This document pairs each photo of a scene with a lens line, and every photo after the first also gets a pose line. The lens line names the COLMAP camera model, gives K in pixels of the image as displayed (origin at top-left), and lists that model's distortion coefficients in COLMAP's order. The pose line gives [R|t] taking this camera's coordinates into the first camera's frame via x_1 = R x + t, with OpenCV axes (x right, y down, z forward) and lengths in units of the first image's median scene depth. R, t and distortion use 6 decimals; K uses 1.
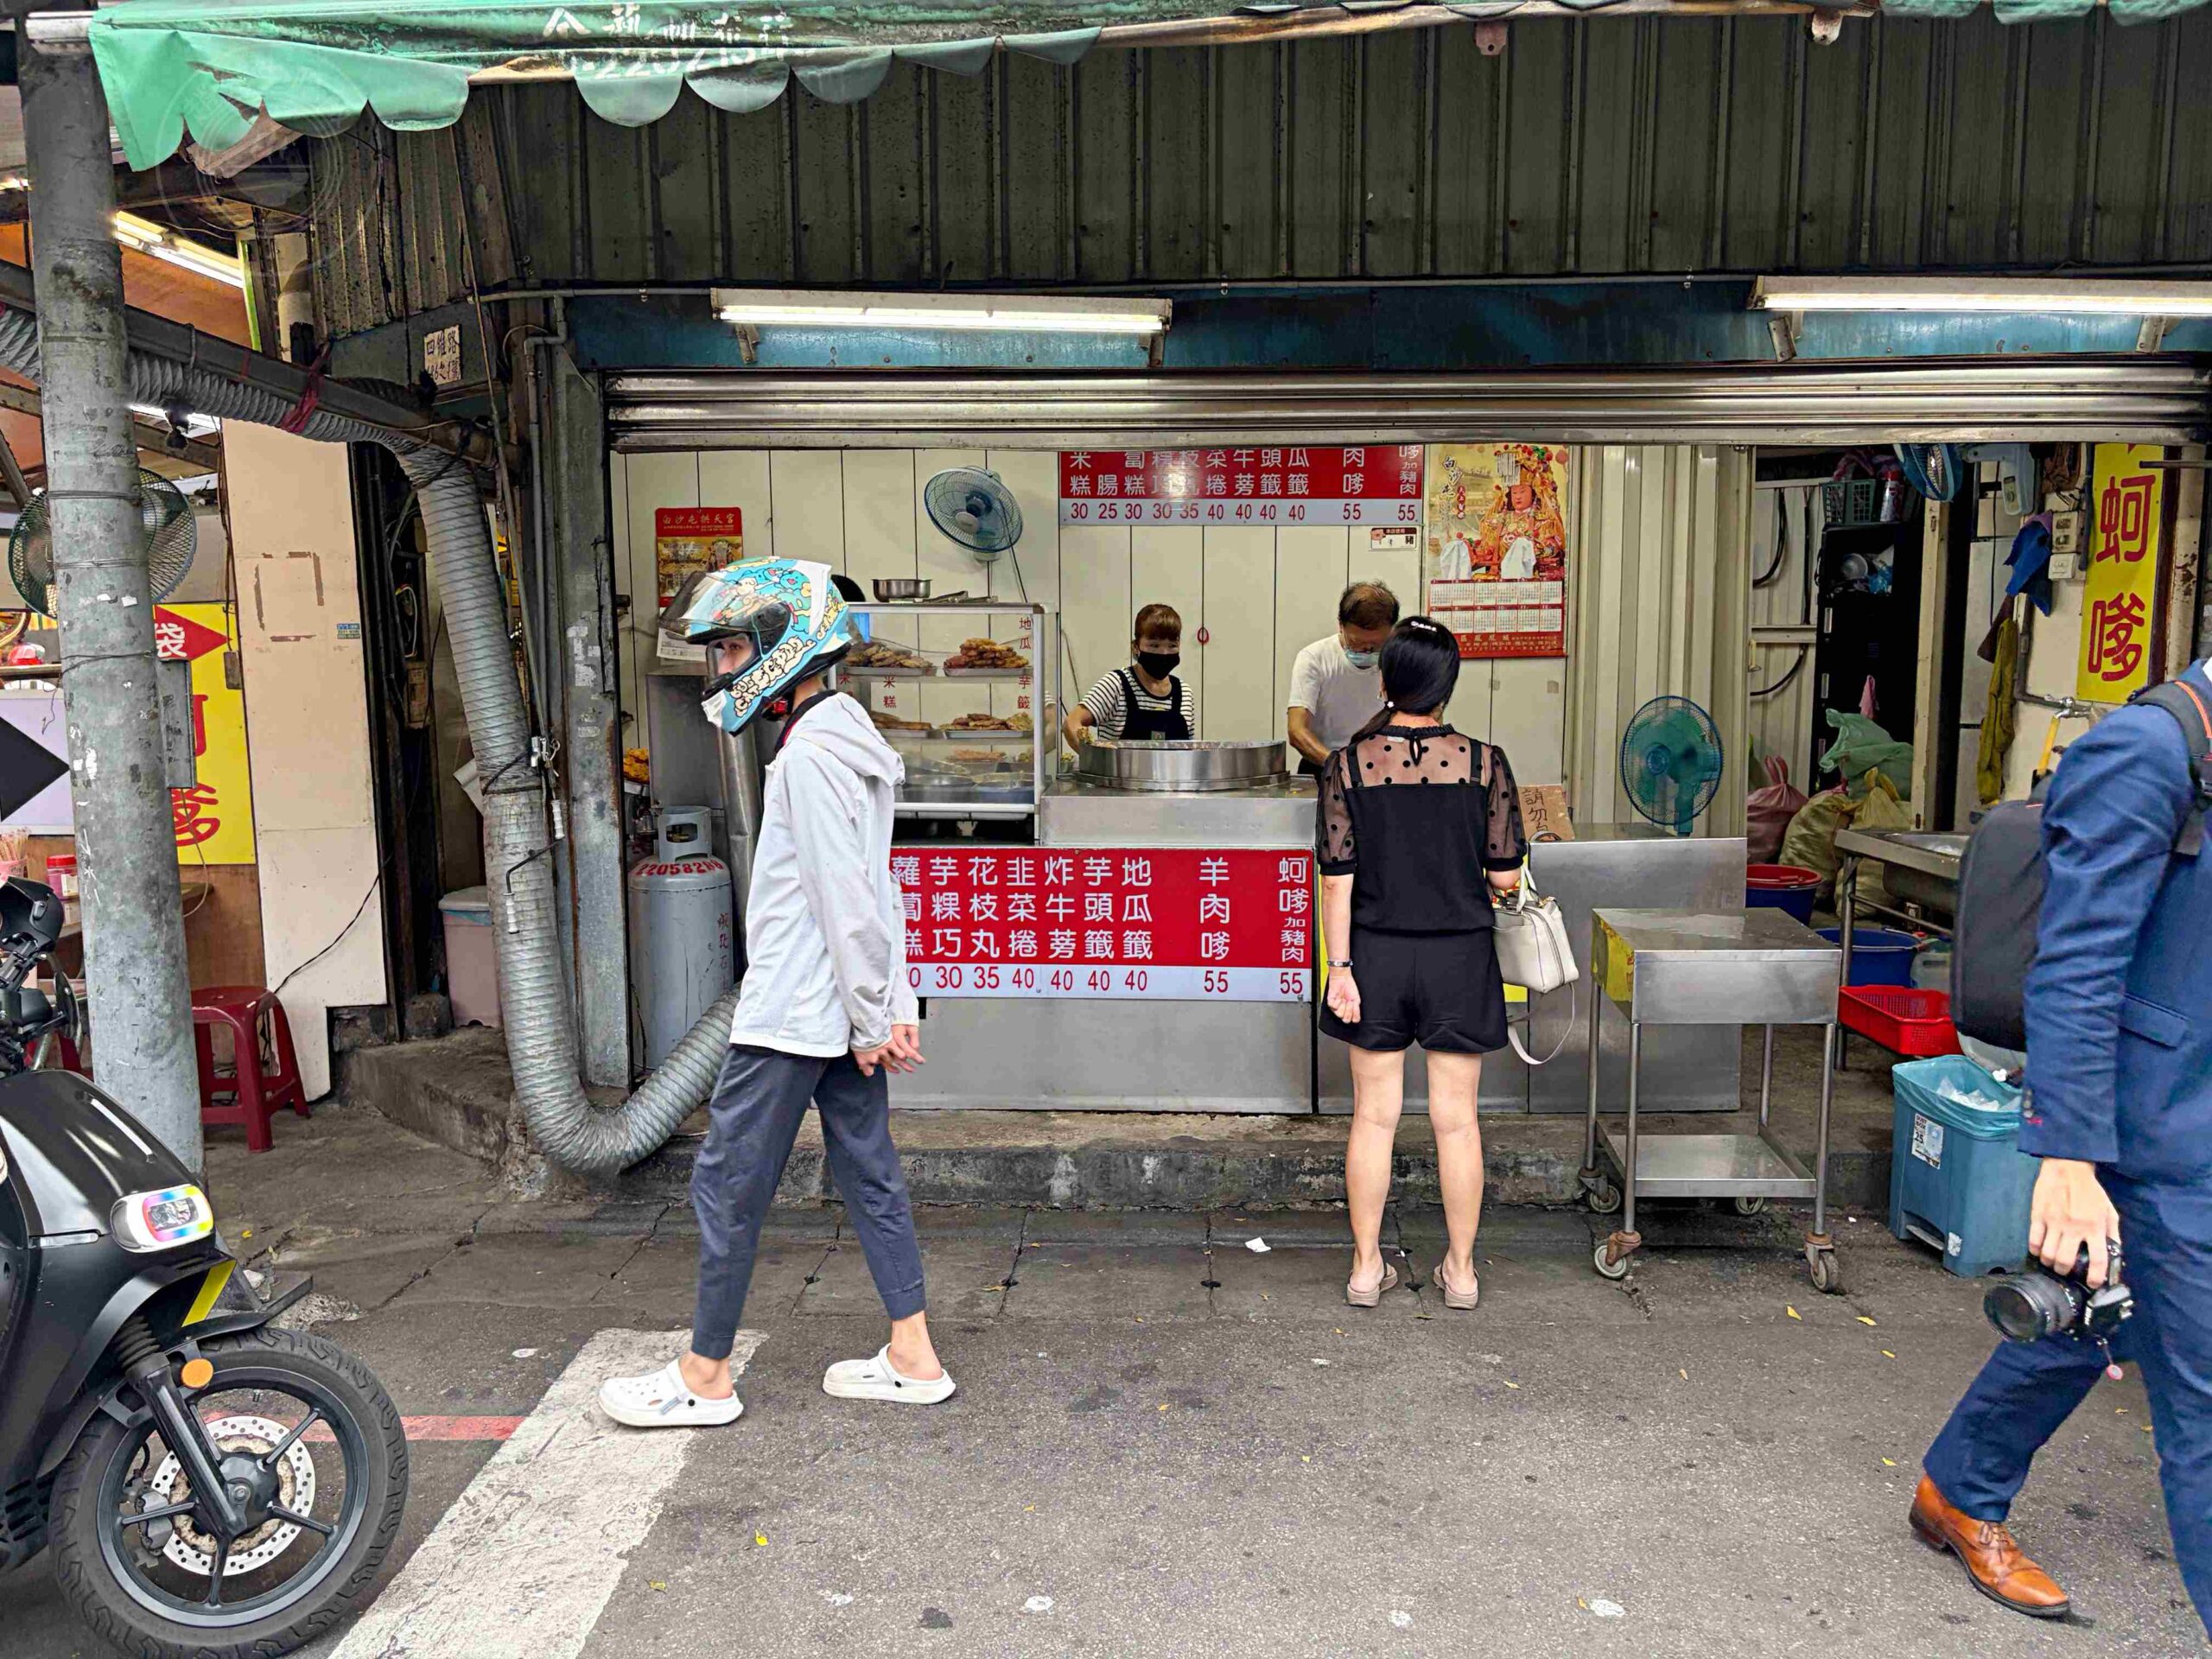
lens RADIAL K [[1681.7, 0, 1062.2], [0, 1681.7, 813.9], [0, 0, 1]] dist [0.024652, -0.058747]
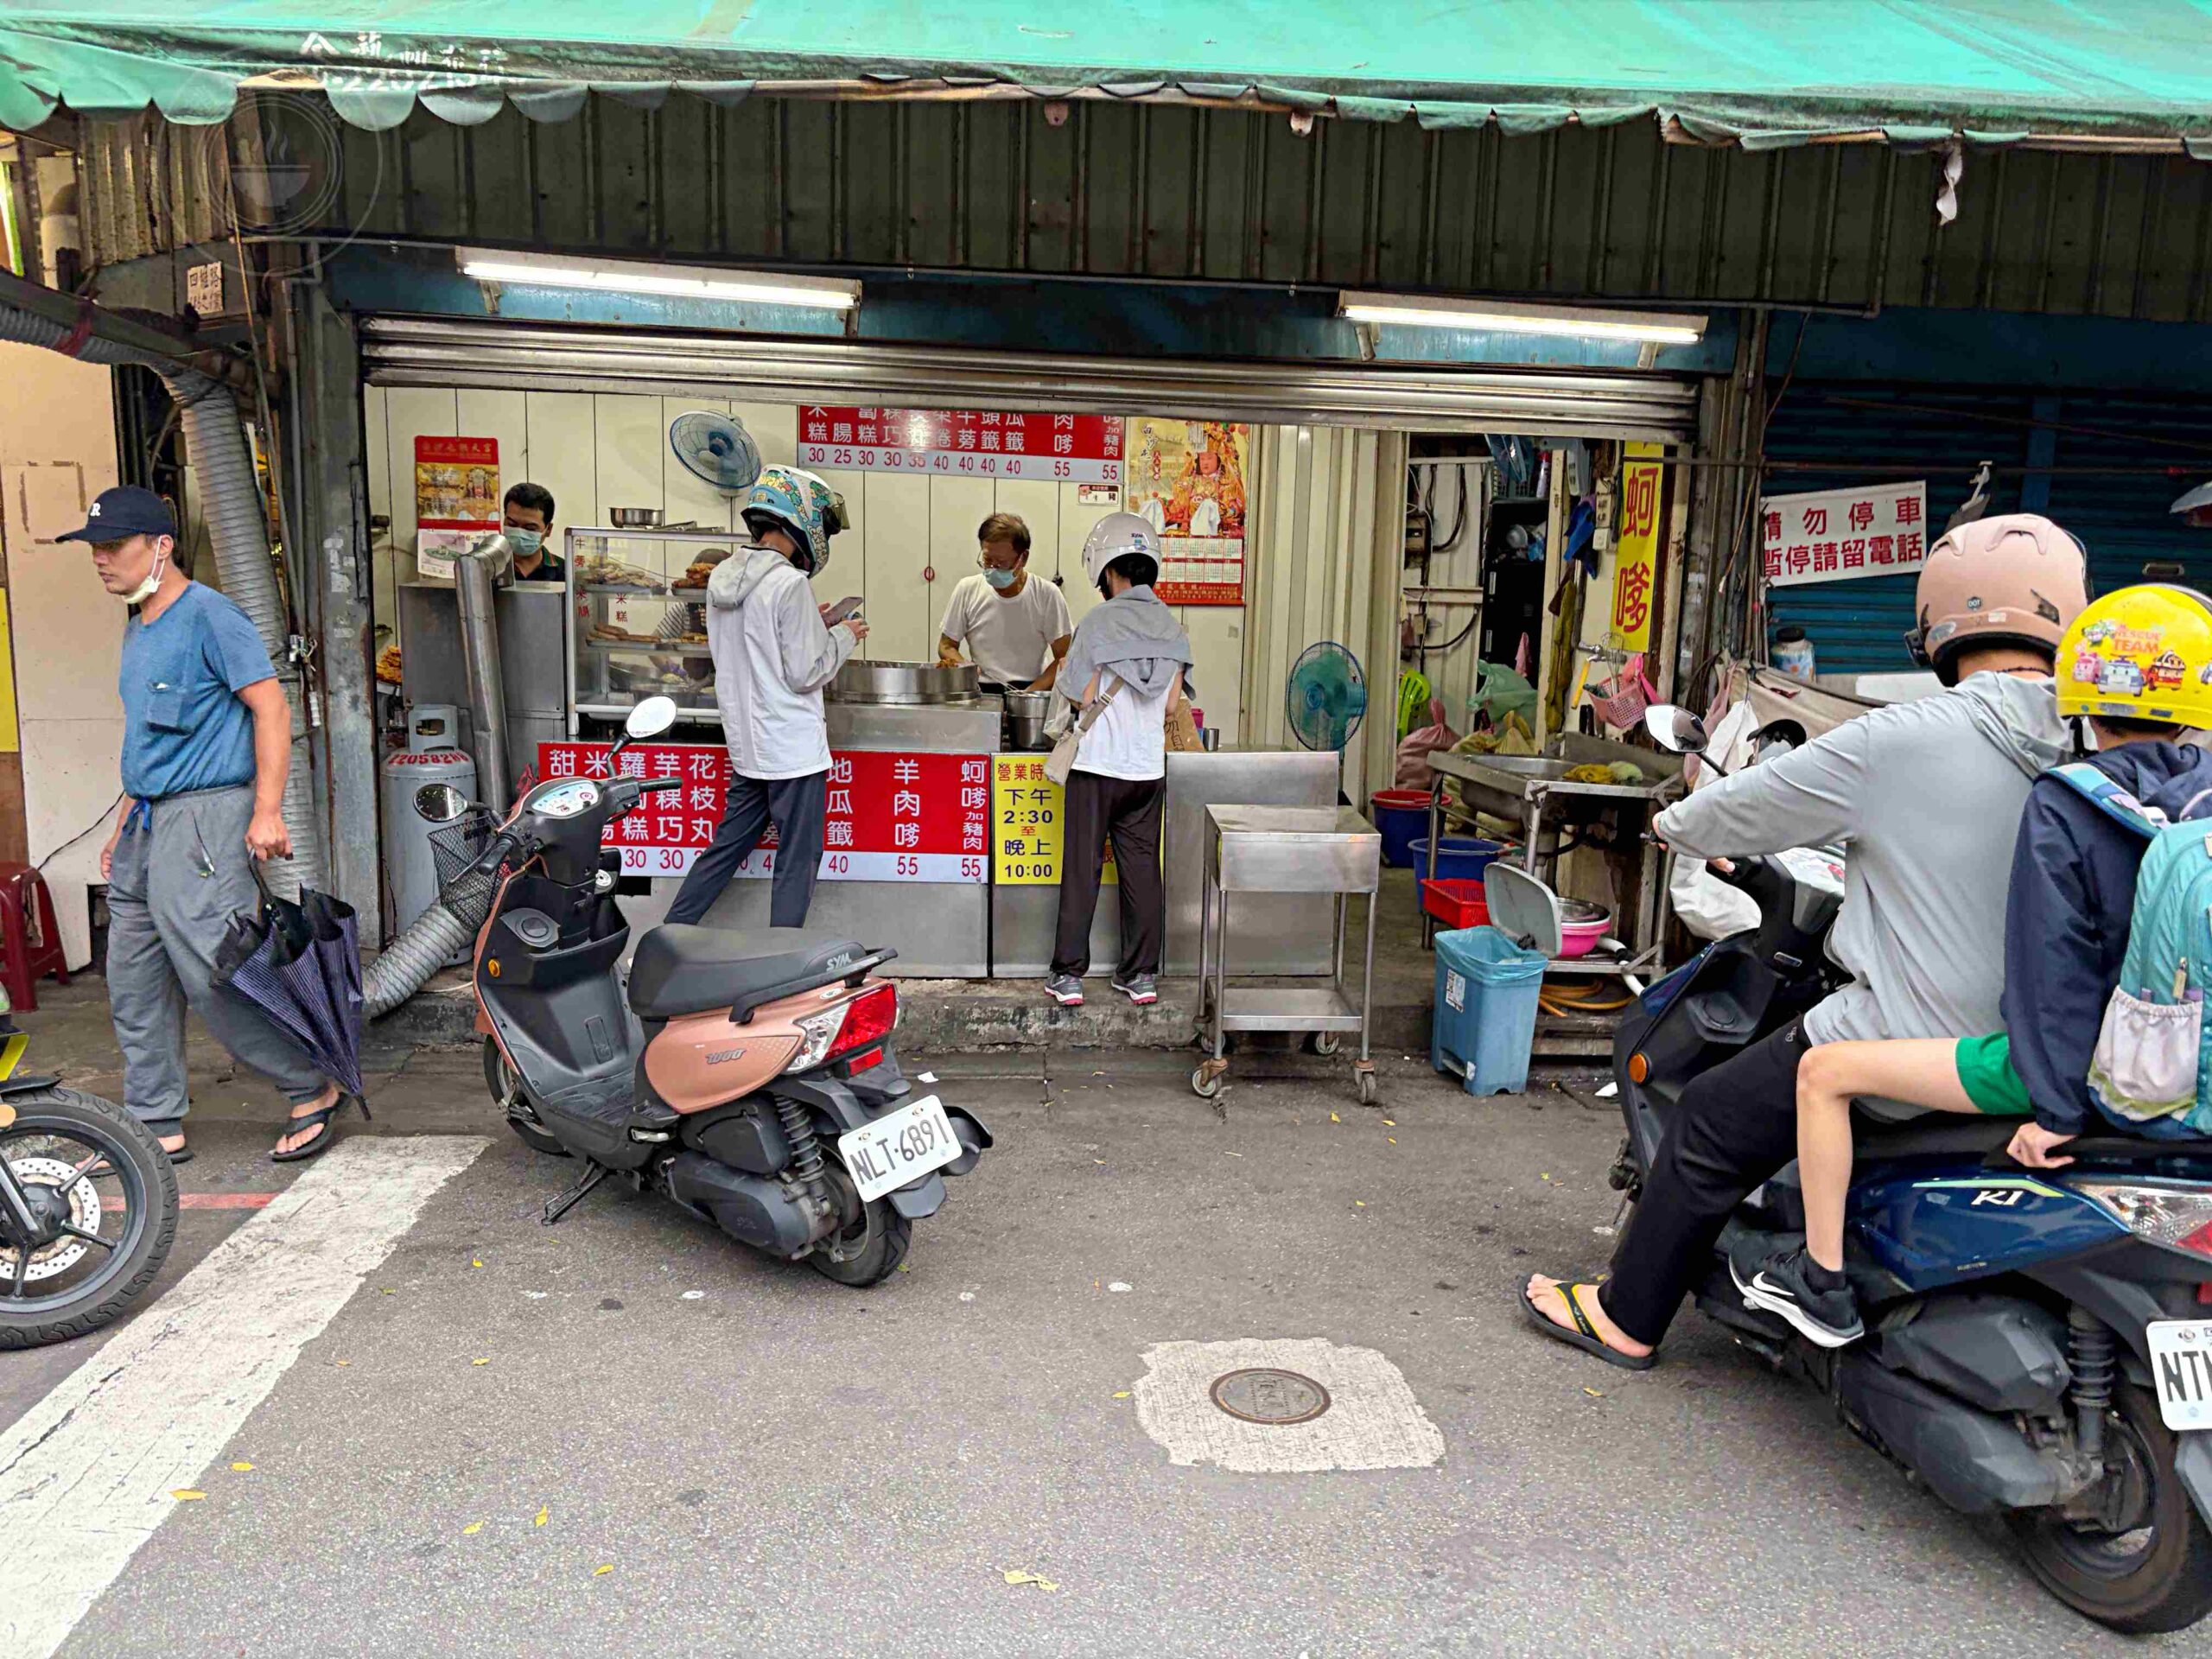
lens RADIAL K [[1684.0, 0, 1097.7], [0, 1684.0, 831.3], [0, 0, 1]] dist [0.065374, -0.094054]
pose [[0.990463, 0.016838, 0.136748, 0.065249], [-0.022182, 0.999045, 0.037648, 0.029981], [-0.135983, -0.040323, 0.989890, -0.198745]]
